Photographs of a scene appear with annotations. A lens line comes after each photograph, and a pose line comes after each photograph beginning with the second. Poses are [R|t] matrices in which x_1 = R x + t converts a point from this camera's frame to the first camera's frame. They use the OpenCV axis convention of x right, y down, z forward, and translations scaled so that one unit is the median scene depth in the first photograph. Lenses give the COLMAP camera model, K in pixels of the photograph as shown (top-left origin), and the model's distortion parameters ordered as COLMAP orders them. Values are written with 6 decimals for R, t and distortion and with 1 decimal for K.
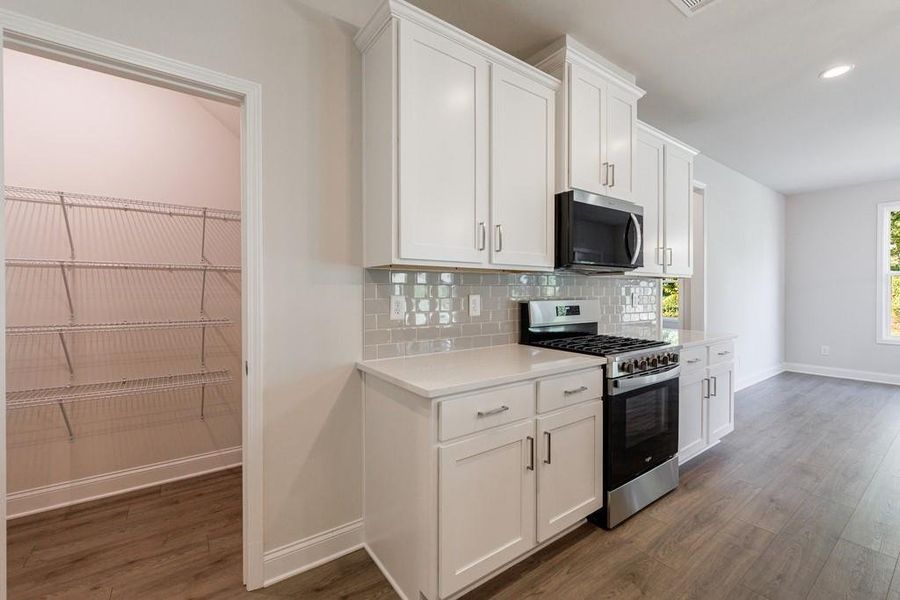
lens RADIAL K [[382.3, 0, 445.7], [0, 382.3, 293.8], [0, 0, 1]] dist [-0.001674, -0.002087]
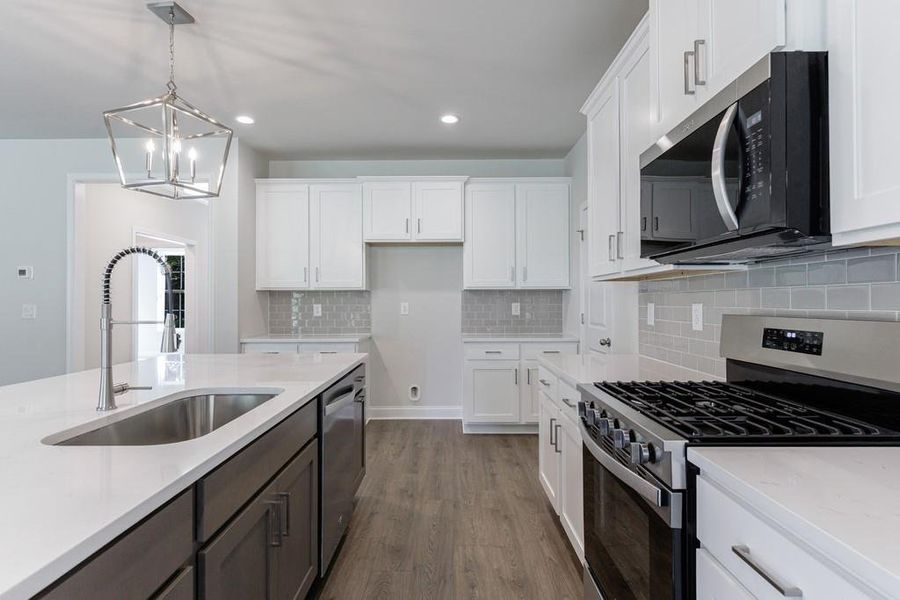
lens RADIAL K [[464.0, 0, 452.3], [0, 464.0, 295.9], [0, 0, 1]] dist [0.000101, 0.000872]
pose [[-0.585318, -0.007095, -0.810773, 1.173529], [-0.001684, 0.999970, -0.007535, -0.005692], [0.810802, -0.003045, -0.585312, 1.163916]]
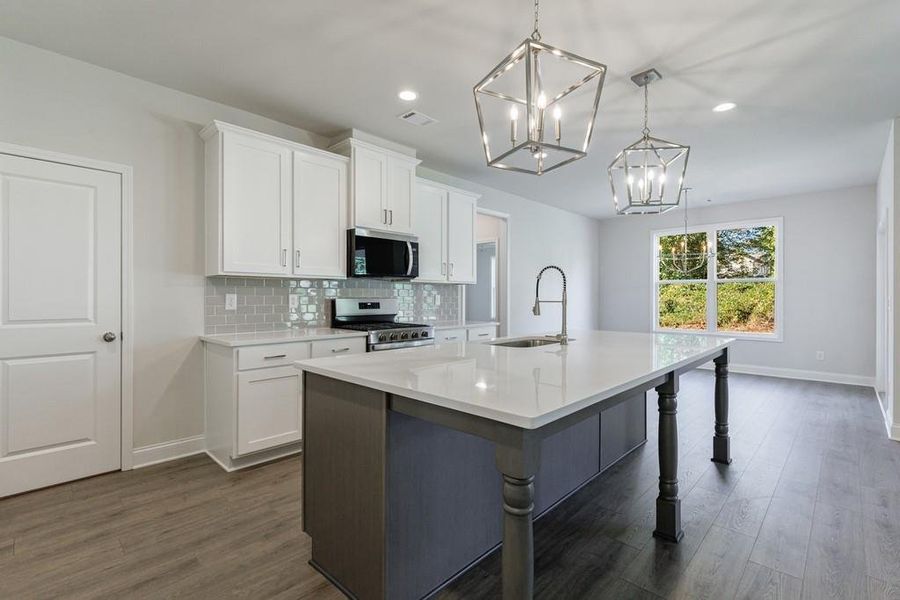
lens RADIAL K [[414.3, 0, 446.0], [0, 414.3, 297.4], [0, 0, 1]] dist [0.002894, -0.000751]
pose [[0.984382, 0.002557, 0.176026, 0.385384], [-0.001714, 0.999986, -0.004940, 0.022164], [-0.176036, 0.004561, 0.984373, -0.722392]]
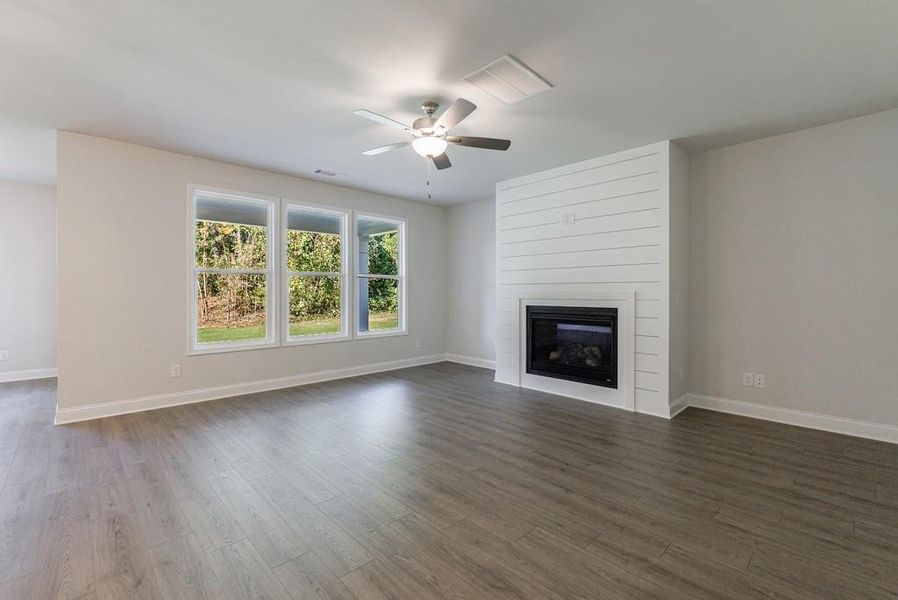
lens RADIAL K [[392.5, 0, 448.4], [0, 392.5, 293.5], [0, 0, 1]] dist [-0.000238, -0.001393]
pose [[-0.142530, -0.004370, 0.989781, 0.505847], [0.005517, 0.999971, 0.005209, 0.007854], [-0.989775, 0.006203, -0.142502, -0.835603]]
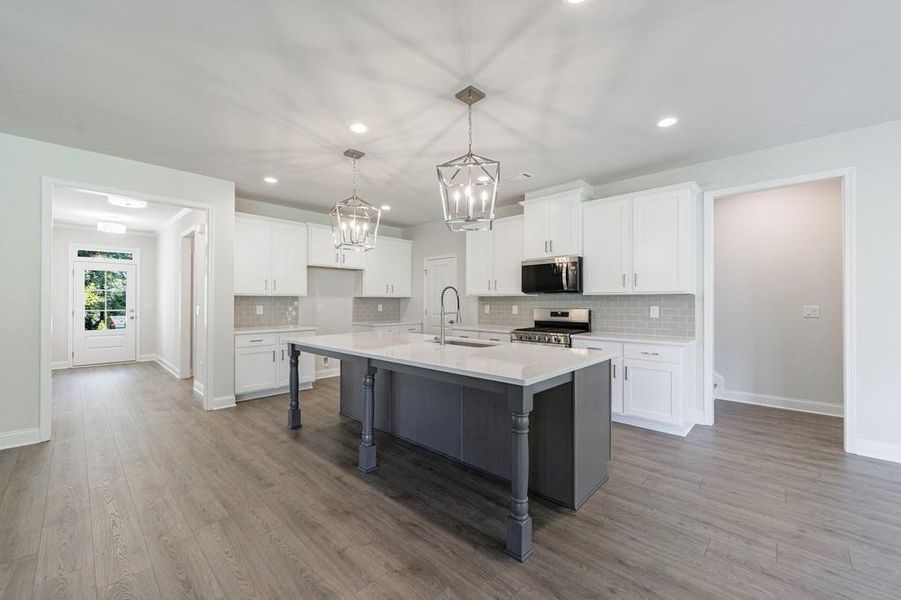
lens RADIAL K [[353.9, 0, 453.5], [0, 353.9, 299.6], [0, 0, 1]] dist [0.000682, -0.000158]
pose [[0.197246, -0.003016, -0.980349, 2.275918], [-0.007087, 0.999965, -0.004502, -0.020645], [0.980328, 0.007836, 0.197217, 0.153905]]
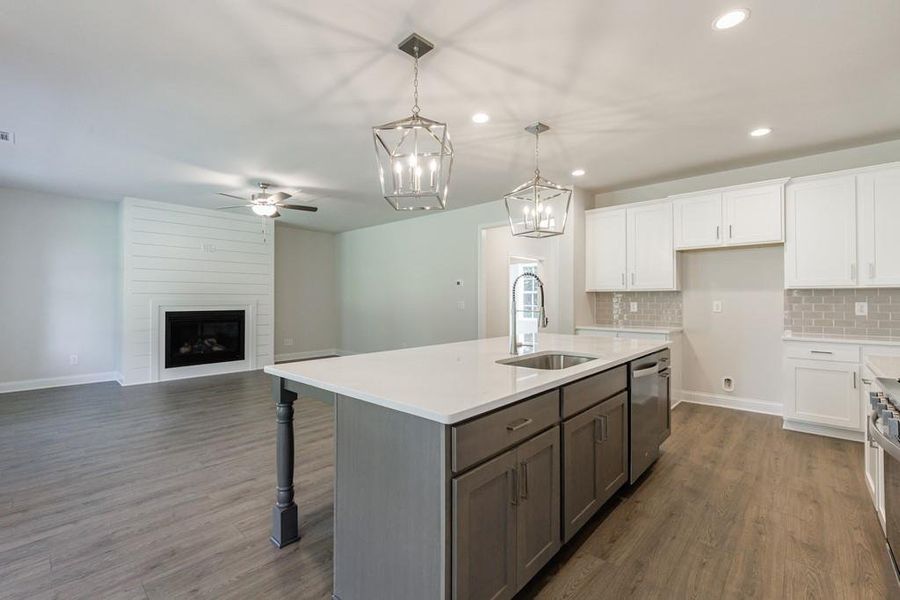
lens RADIAL K [[393.3, 0, 446.1], [0, 393.3, 296.8], [0, 0, 1]] dist [-0.000238, -0.001393]
pose [[-0.978911, -0.001211, -0.204282, 1.339817], [-0.001012, 0.999999, -0.001078, -0.010303], [0.204283, -0.000849, -0.978911, 1.427171]]
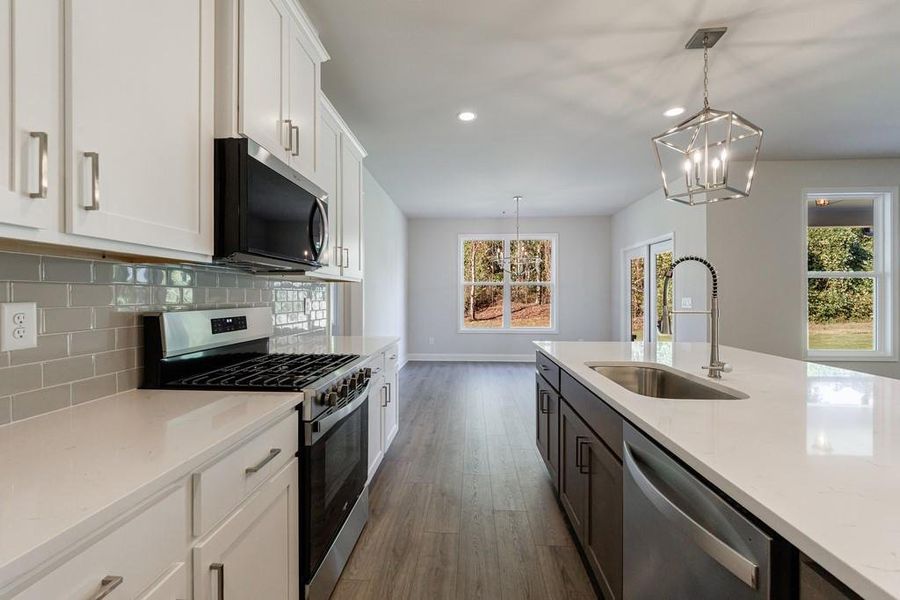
lens RADIAL K [[382.3, 0, 449.1], [0, 382.3, 296.5], [0, 0, 1]] dist [-0.001674, -0.002087]
pose [[0.629337, -0.000563, 0.777132, 0.046205], [0.004979, 0.999982, -0.003308, -0.001434], [-0.777116, 0.005952, 0.629329, 0.317383]]
